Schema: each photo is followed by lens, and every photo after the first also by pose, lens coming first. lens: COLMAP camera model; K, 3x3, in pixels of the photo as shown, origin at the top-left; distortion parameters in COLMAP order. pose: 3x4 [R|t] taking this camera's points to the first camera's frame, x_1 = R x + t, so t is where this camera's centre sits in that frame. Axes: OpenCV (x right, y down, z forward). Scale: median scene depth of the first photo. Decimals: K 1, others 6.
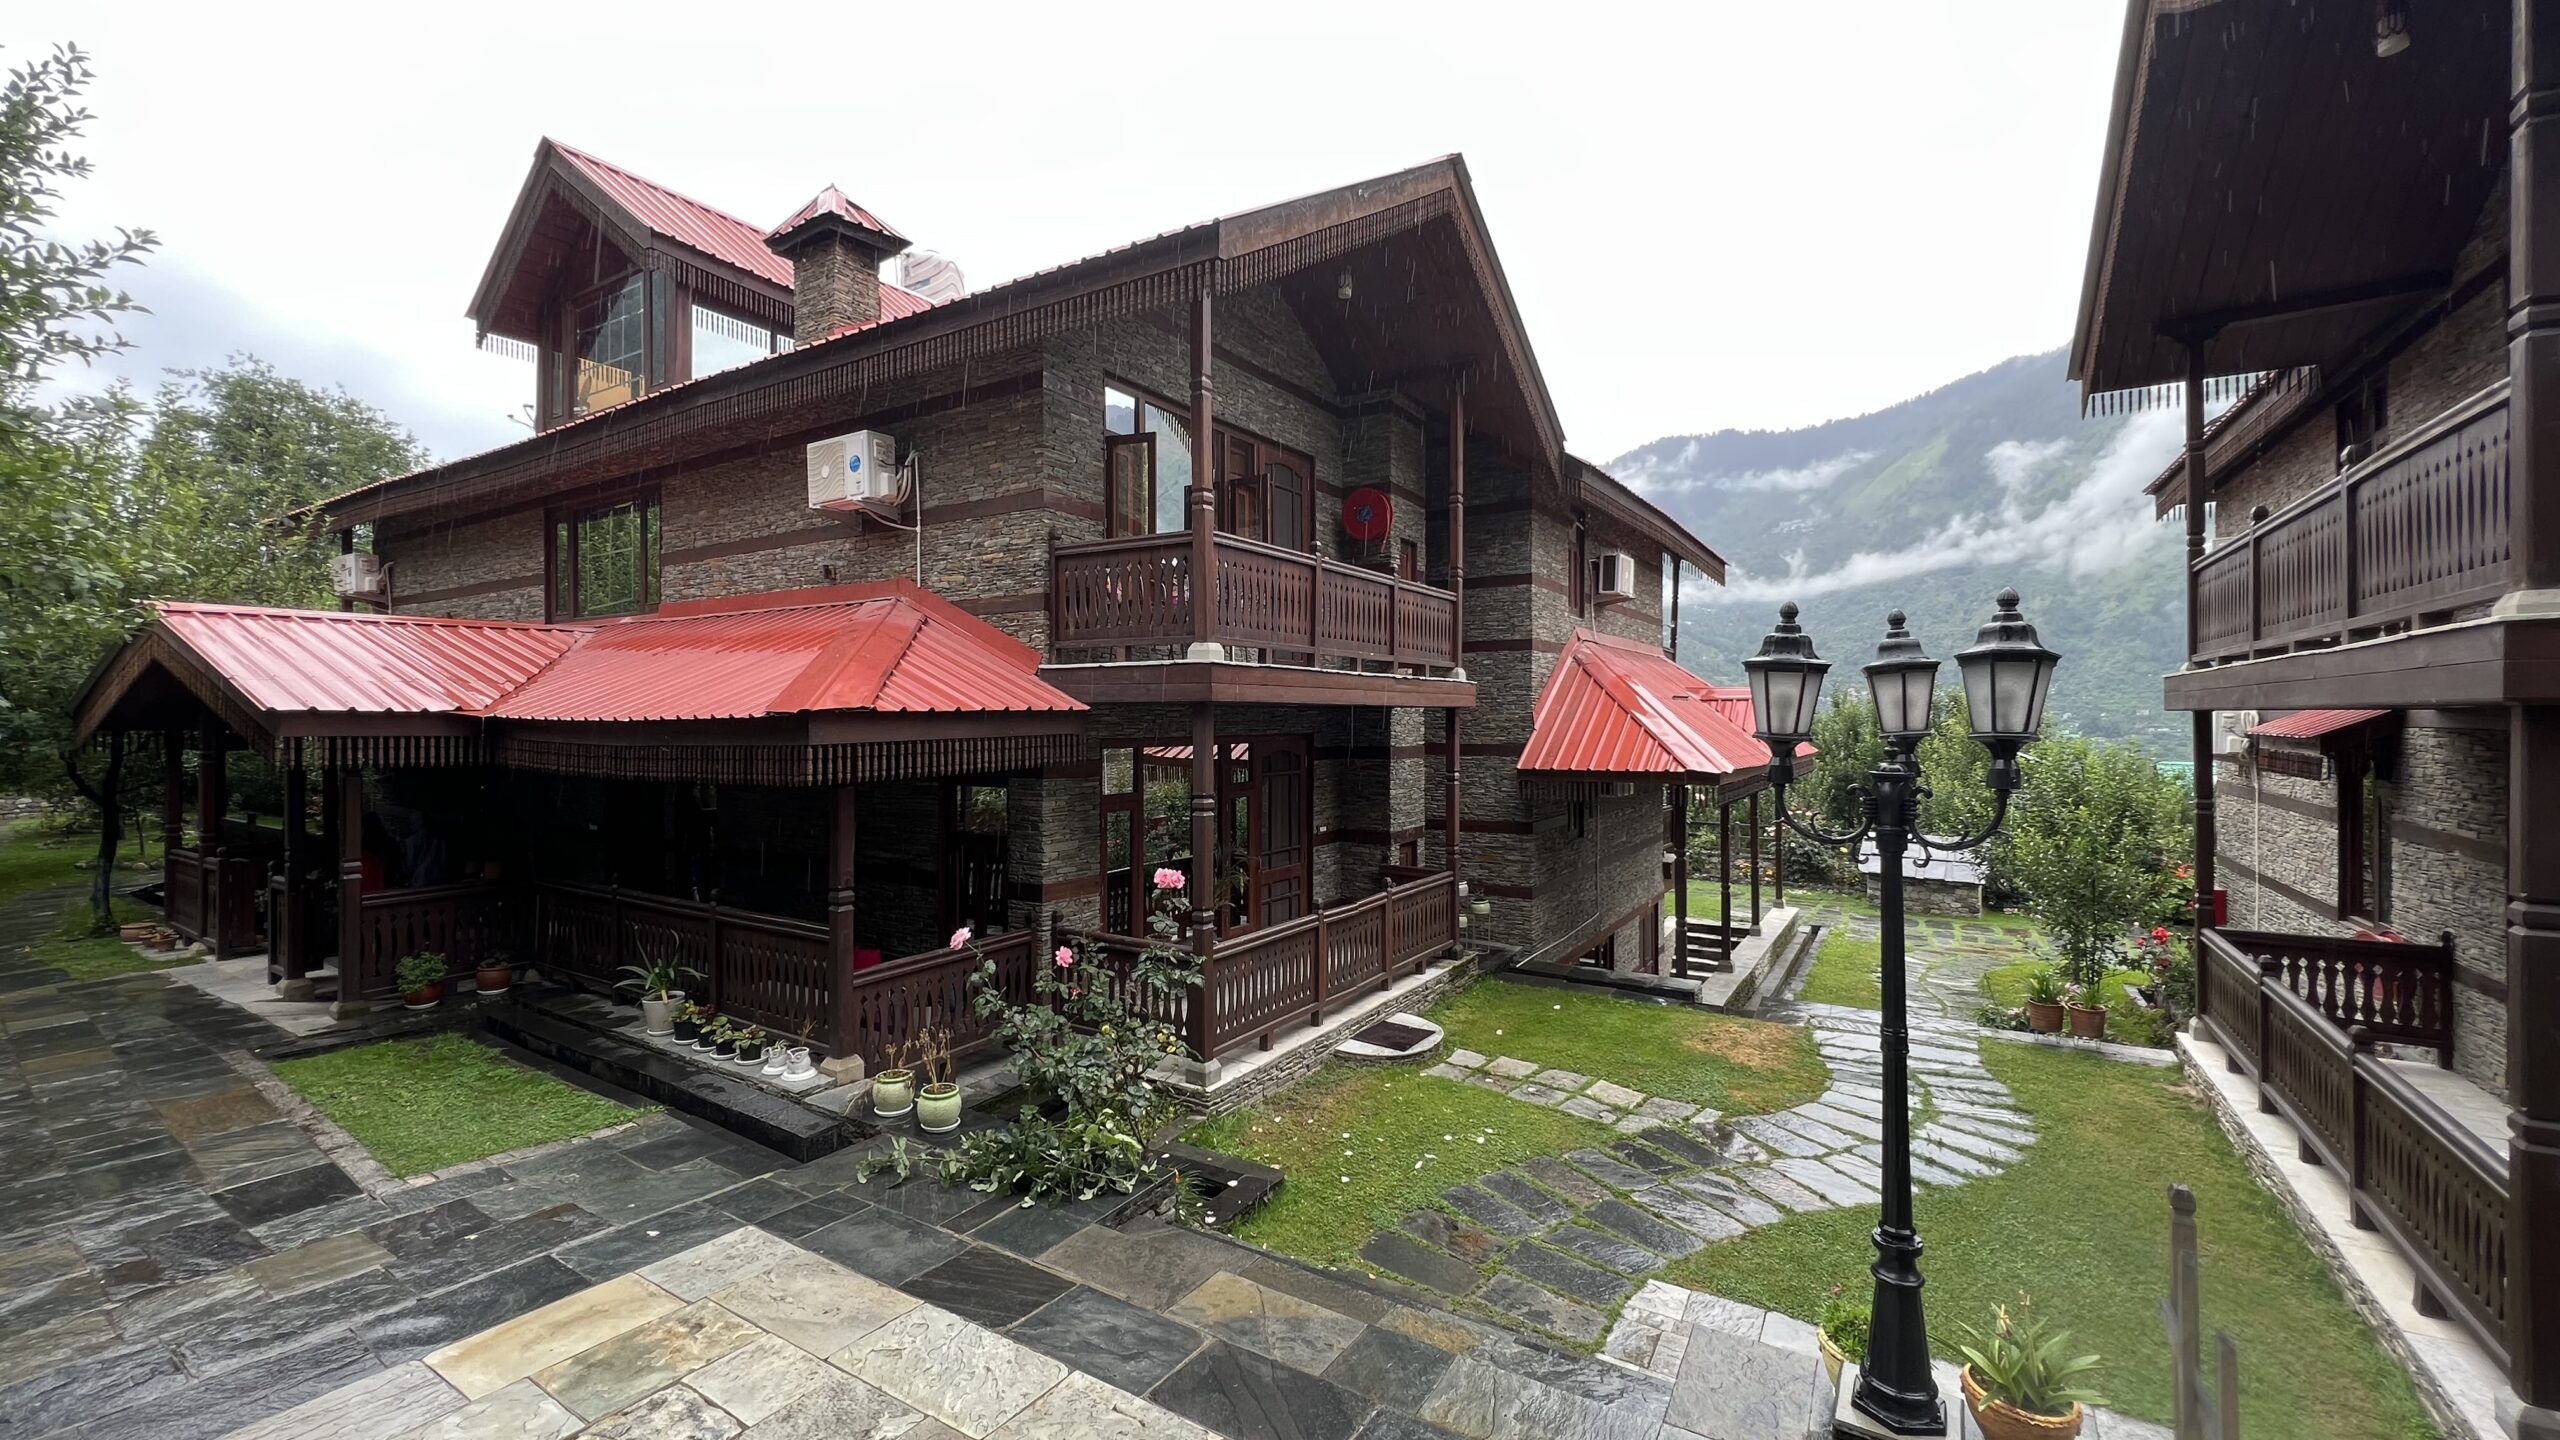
lens RADIAL K [[1034.5, 0, 1280.0], [0, 1034.5, 720.0], [0, 0, 1]] dist [0.001201, -0.000017]
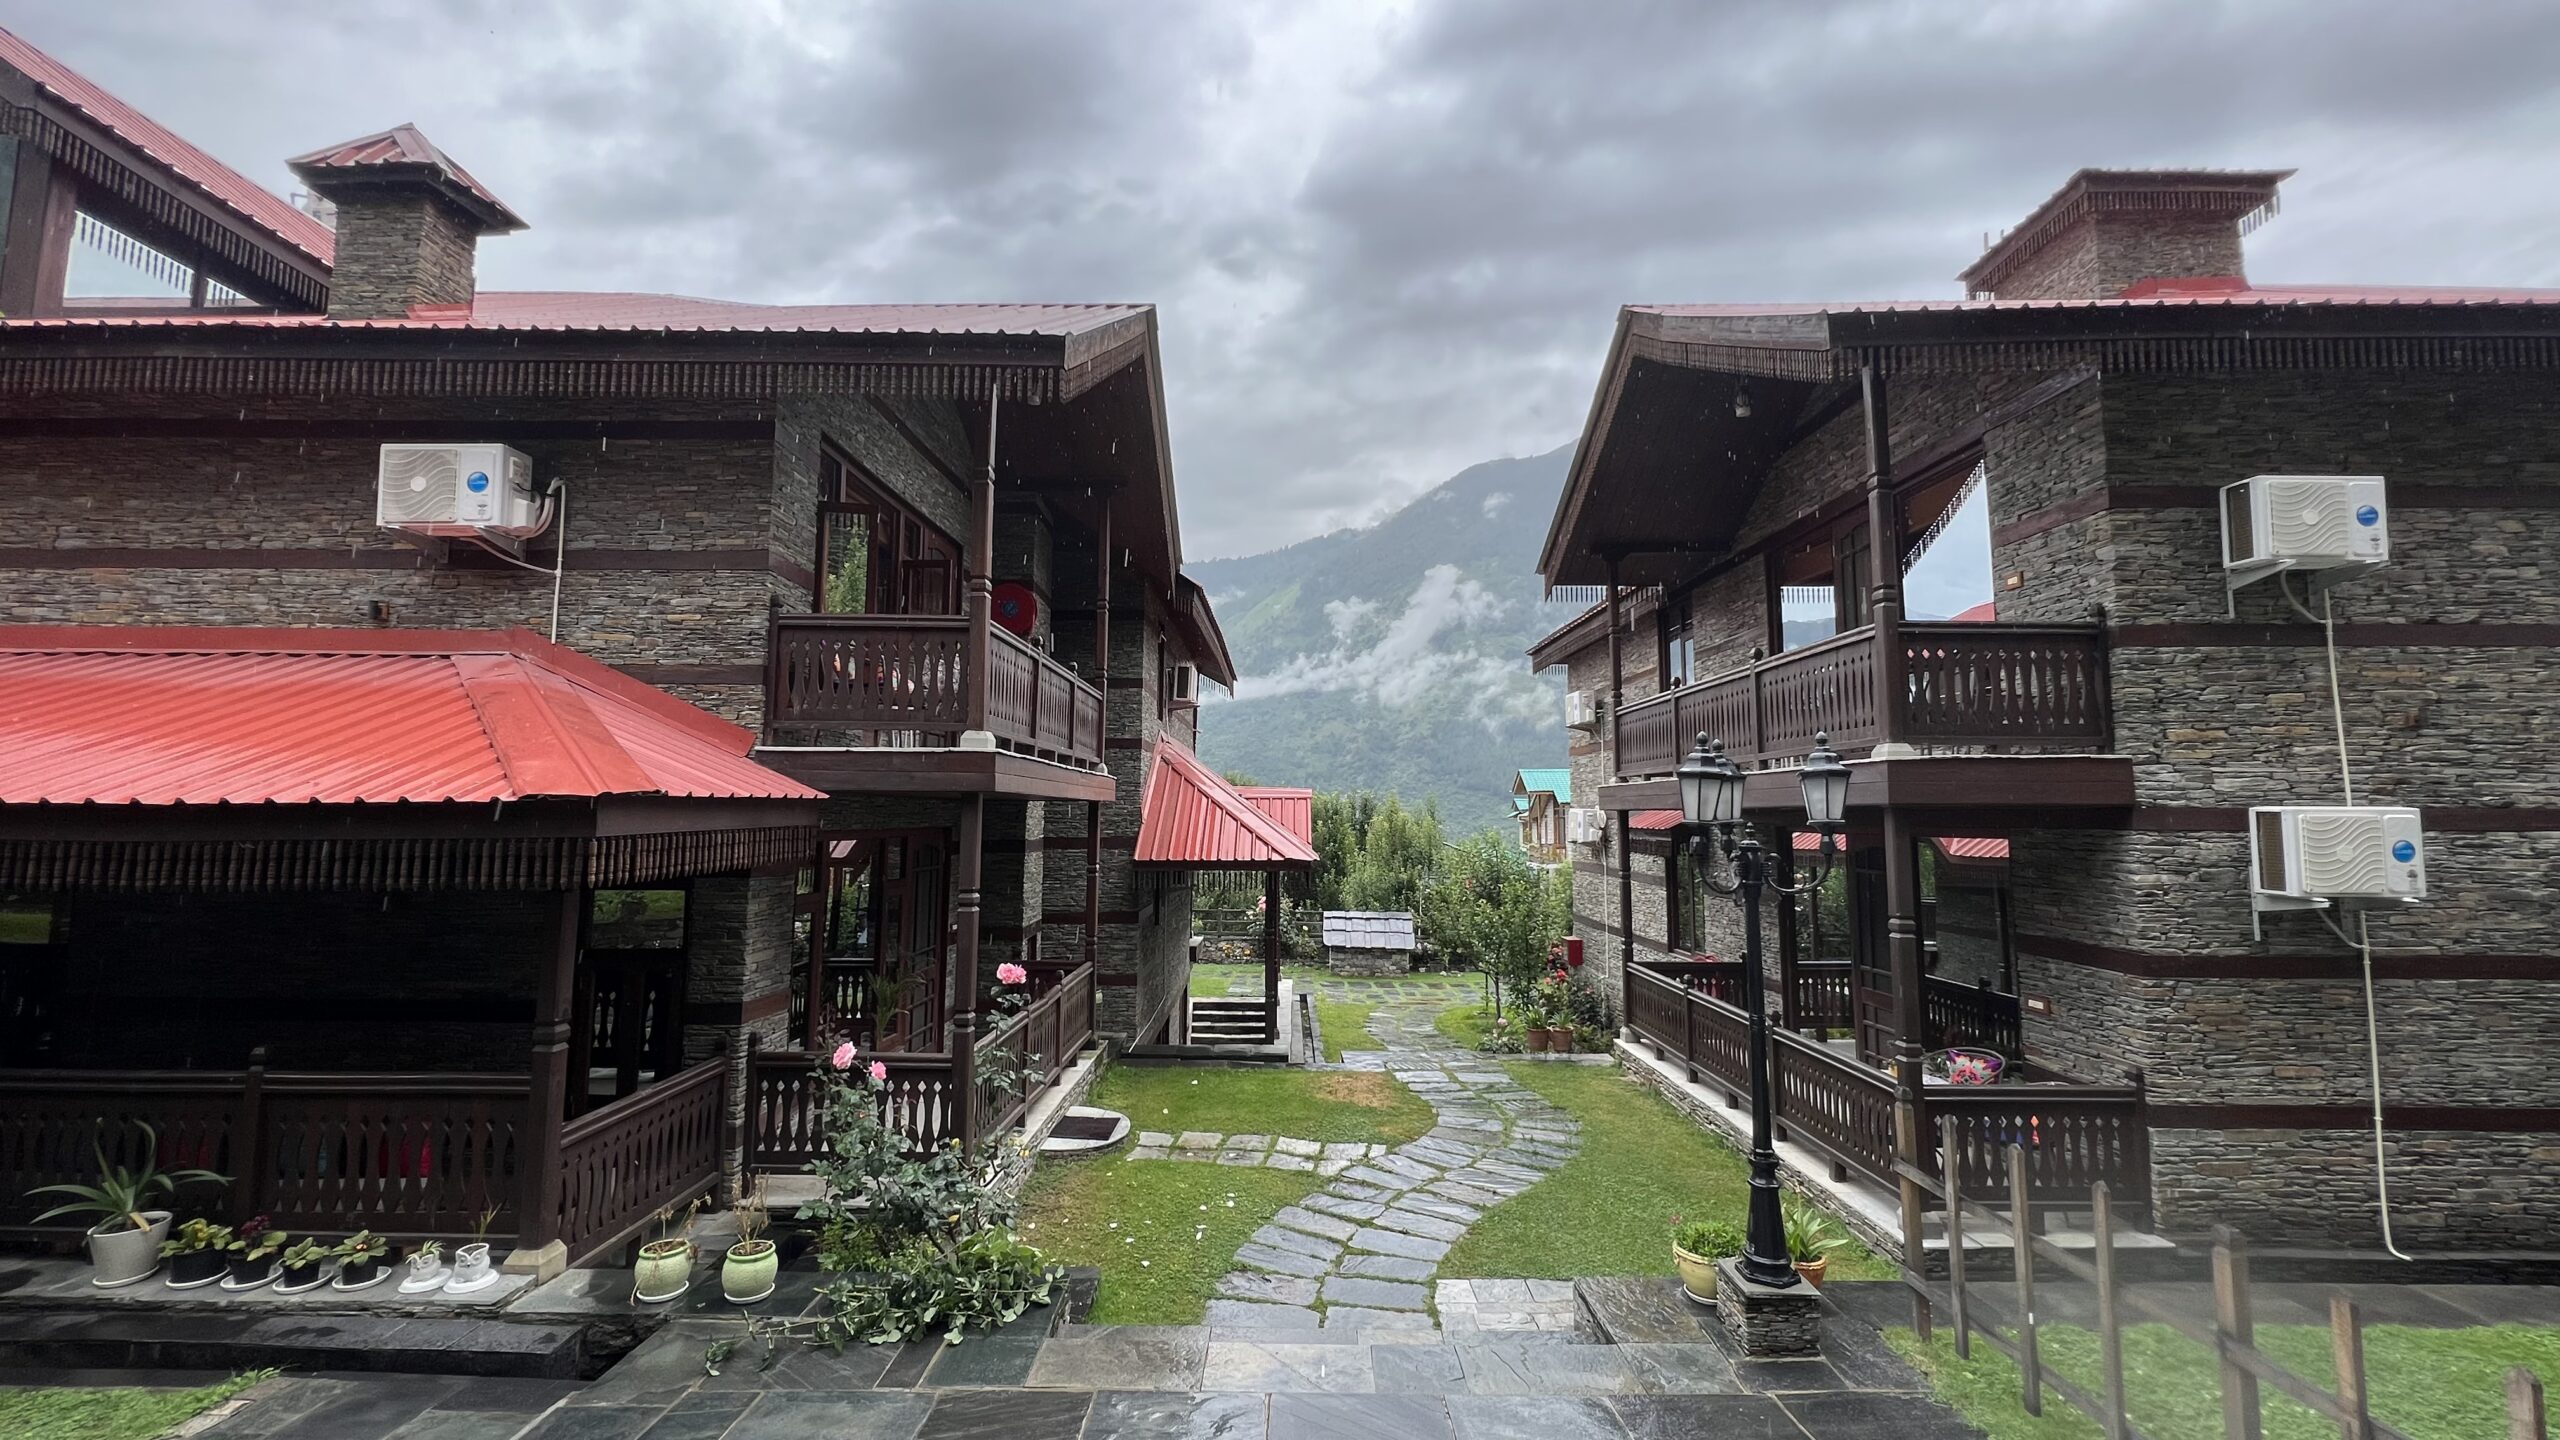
lens RADIAL K [[1034.5, 0, 1280.0], [0, 1034.5, 720.0], [0, 0, 1]] dist [0.001201, -0.000017]
pose [[0.845790, 0.055245, 0.530648, -0.301183], [-0.005517, 0.995477, -0.094845, 0.004887], [-0.533488, 0.077292, 0.842269, 0.021282]]
